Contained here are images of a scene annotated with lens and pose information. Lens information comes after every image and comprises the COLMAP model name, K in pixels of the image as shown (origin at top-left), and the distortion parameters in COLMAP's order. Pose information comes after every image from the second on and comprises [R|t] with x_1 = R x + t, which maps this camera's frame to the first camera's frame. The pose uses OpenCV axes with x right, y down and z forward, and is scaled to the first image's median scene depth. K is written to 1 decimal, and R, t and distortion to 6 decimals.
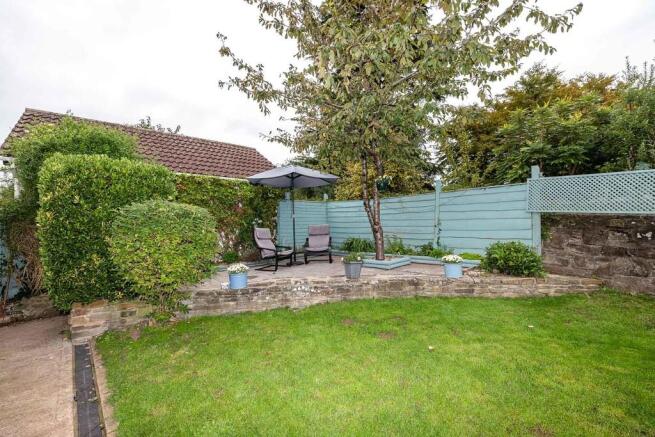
lens RADIAL K [[292.7, 0, 327.7], [0, 292.7, 219.7], [0, 0, 1]] dist [0.002604, 0.000401]
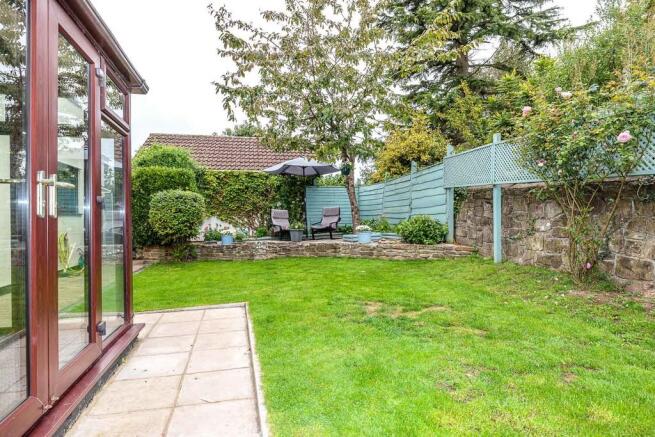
lens RADIAL K [[380.2, 0, 327.3], [0, 380.2, 218.1], [0, 0, 1]] dist [-0.001237, -0.000121]
pose [[0.888422, -0.002280, -0.459023, 0.740454], [0.010121, 0.999842, 0.014624, 0.045086], [0.458917, -0.017638, 0.888304, -0.362676]]
